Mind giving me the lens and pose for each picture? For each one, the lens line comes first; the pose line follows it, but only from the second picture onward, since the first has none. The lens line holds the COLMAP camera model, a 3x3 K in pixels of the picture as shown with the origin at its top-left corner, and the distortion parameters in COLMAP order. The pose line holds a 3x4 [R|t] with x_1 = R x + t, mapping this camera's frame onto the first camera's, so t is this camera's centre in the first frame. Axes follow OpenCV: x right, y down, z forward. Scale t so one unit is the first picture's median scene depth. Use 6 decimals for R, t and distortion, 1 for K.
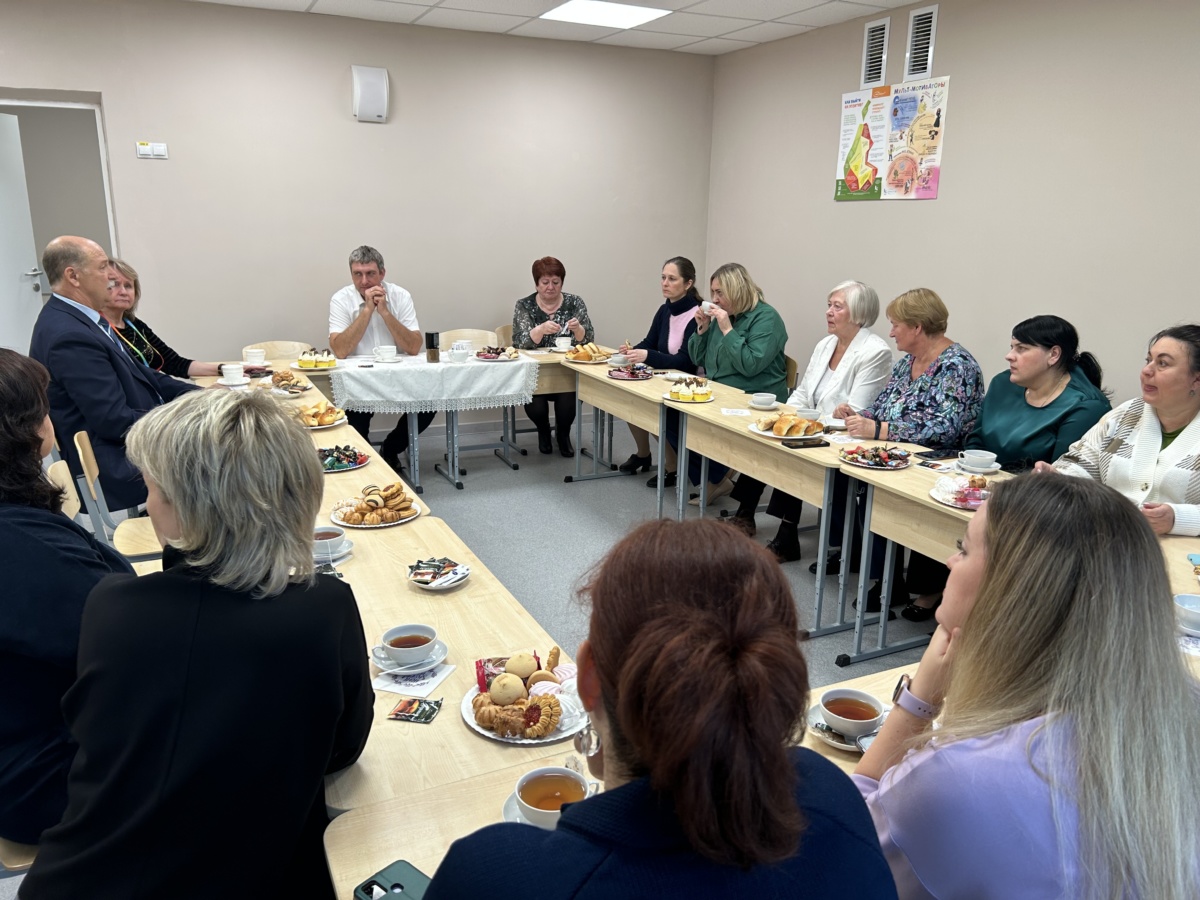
lens RADIAL K [[910.9, 0, 599.6], [0, 910.9, 450.1], [0, 0, 1]] dist [-0.000506, 0.002137]
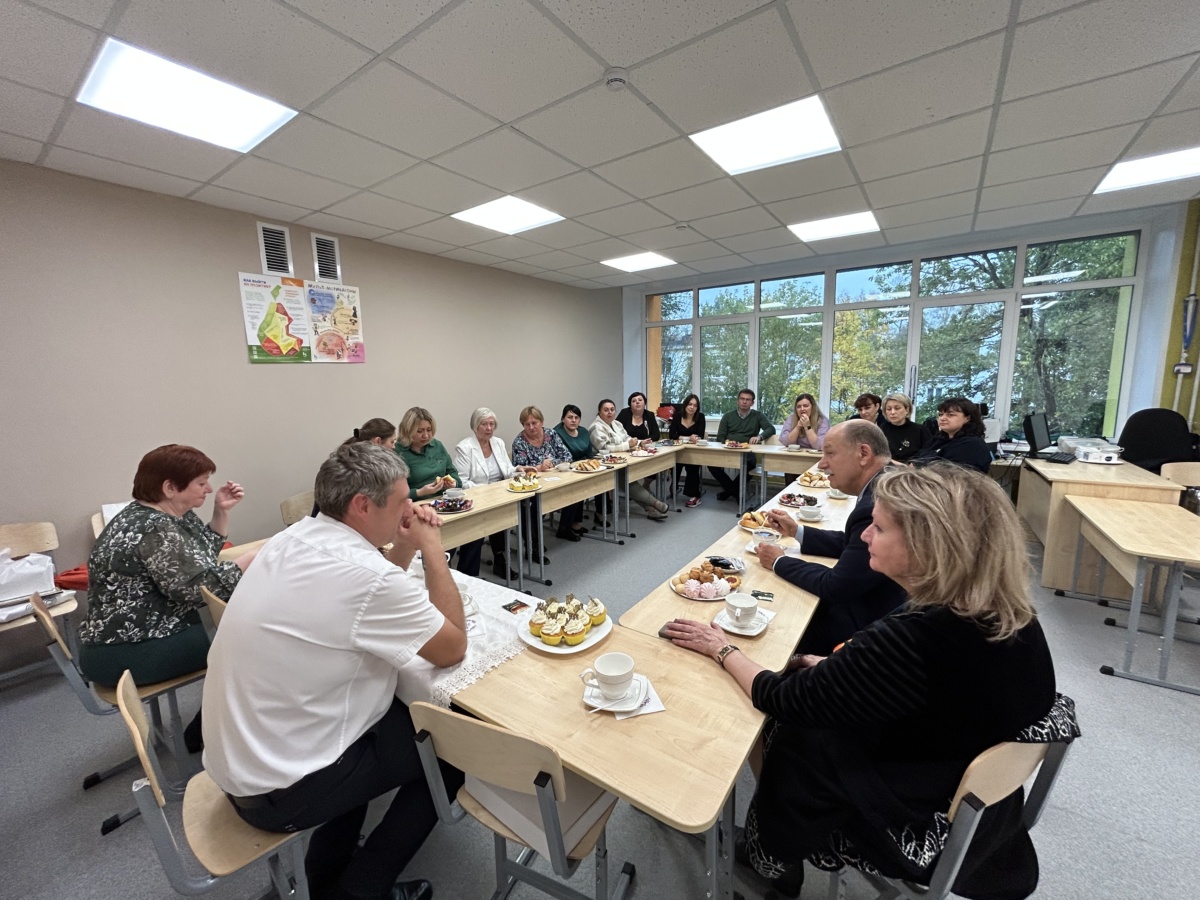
lens RADIAL K [[480.4, 0, 598.8], [0, 480.4, 446.4], [0, 0, 1]] dist [-0.000332, -0.000004]
pose [[-0.485999, -0.148274, 0.861290, -0.547866], [0.221915, 0.932267, 0.285712, -0.276374], [-0.845316, 0.329989, -0.420177, 1.011047]]
